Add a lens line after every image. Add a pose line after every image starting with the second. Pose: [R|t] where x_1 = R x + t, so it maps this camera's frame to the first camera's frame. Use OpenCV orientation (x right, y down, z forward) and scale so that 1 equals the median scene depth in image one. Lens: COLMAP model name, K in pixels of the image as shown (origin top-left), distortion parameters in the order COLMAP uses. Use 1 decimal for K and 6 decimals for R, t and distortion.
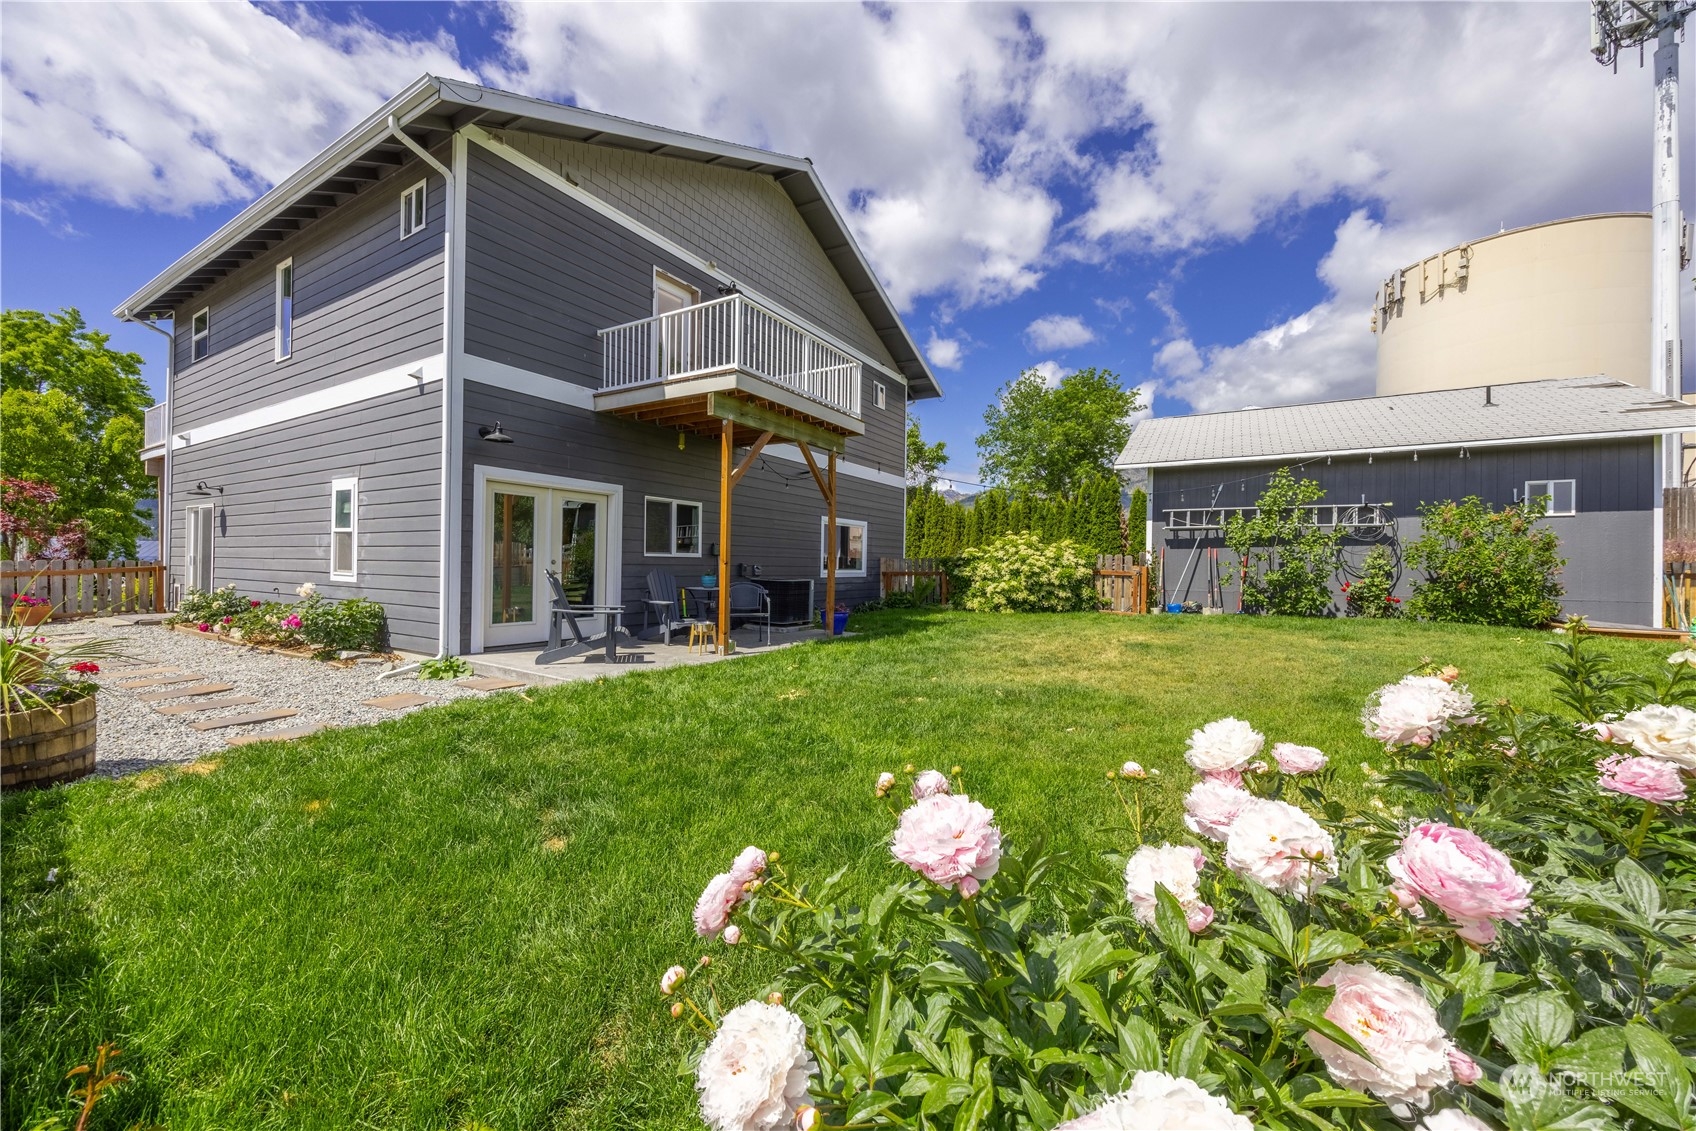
lens RADIAL K [[659.9, 0, 848.0], [0, 659.9, 565.5], [0, 0, 1]] dist [0.000731, 0.000019]
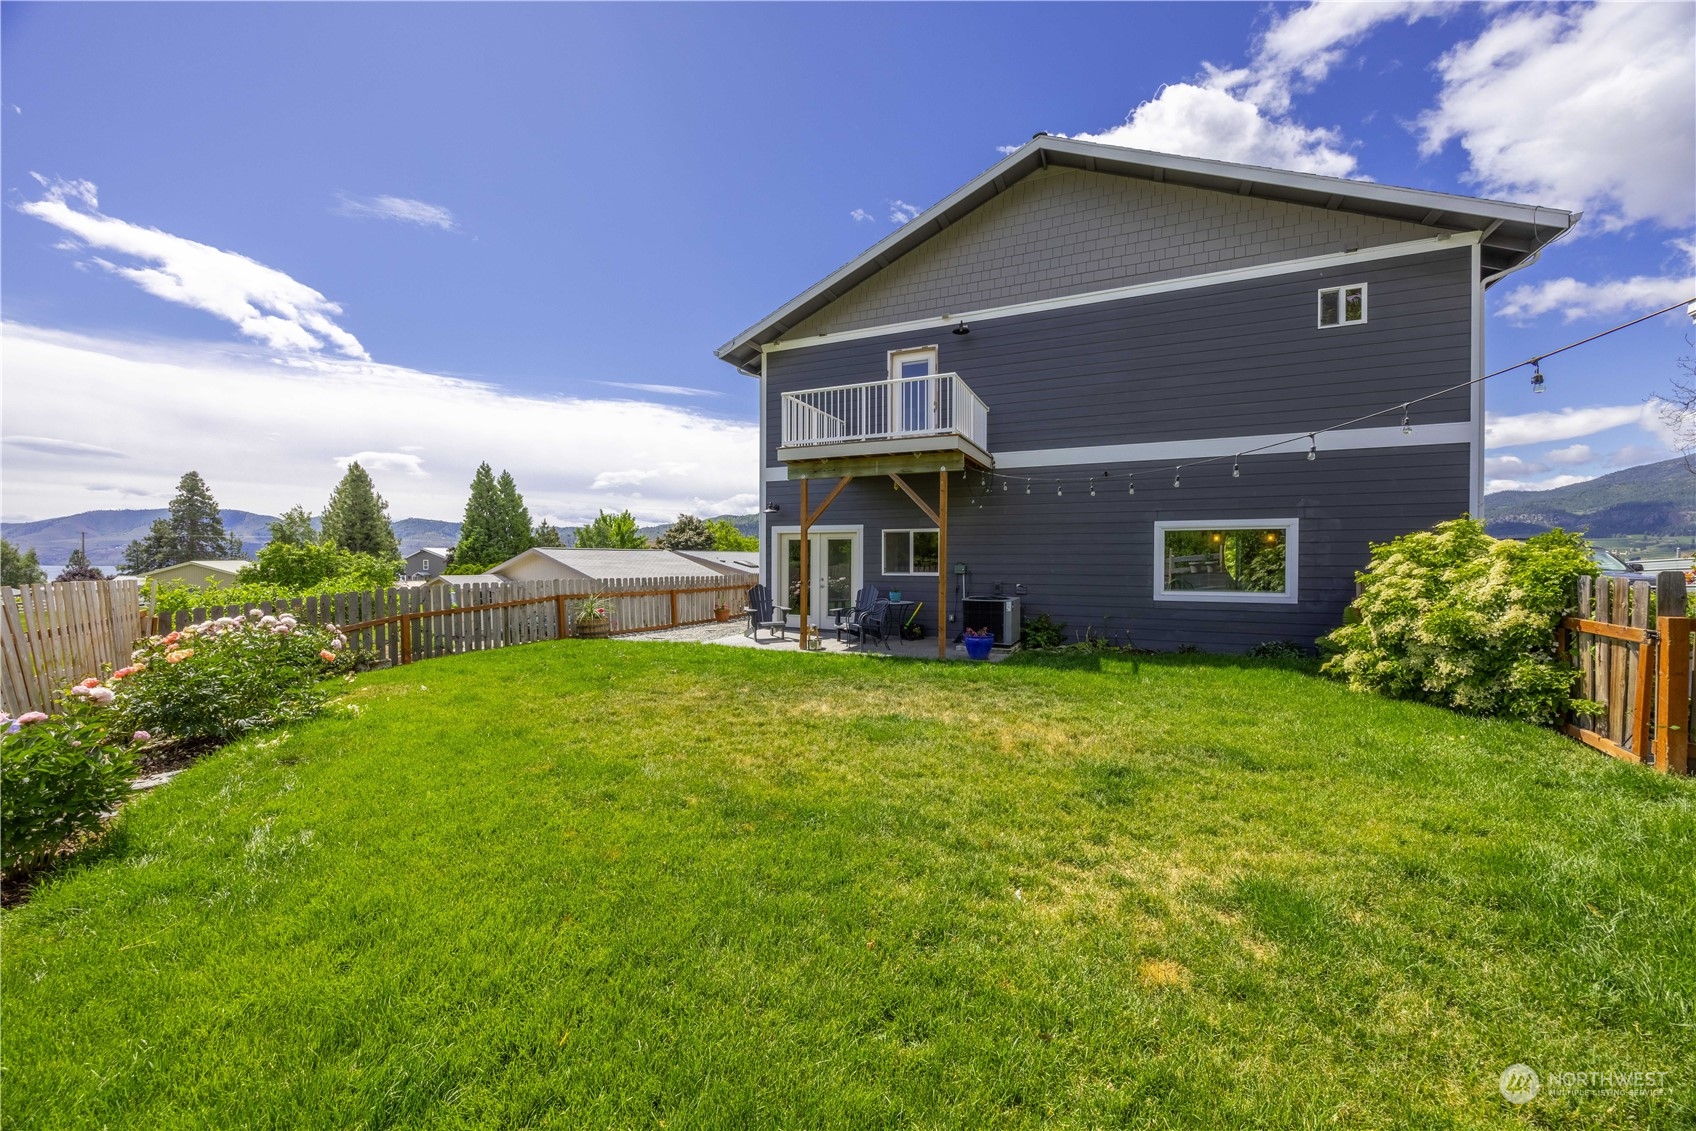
lens RADIAL K [[659.9, 0, 848.0], [0, 659.9, 565.5], [0, 0, 1]] dist [0.000731, 0.000019]
pose [[0.118951, -0.003451, -0.992894, 1.051593], [0.003518, 0.999989, -0.003054, -0.033841], [0.992894, -0.003129, 0.118962, 0.836771]]
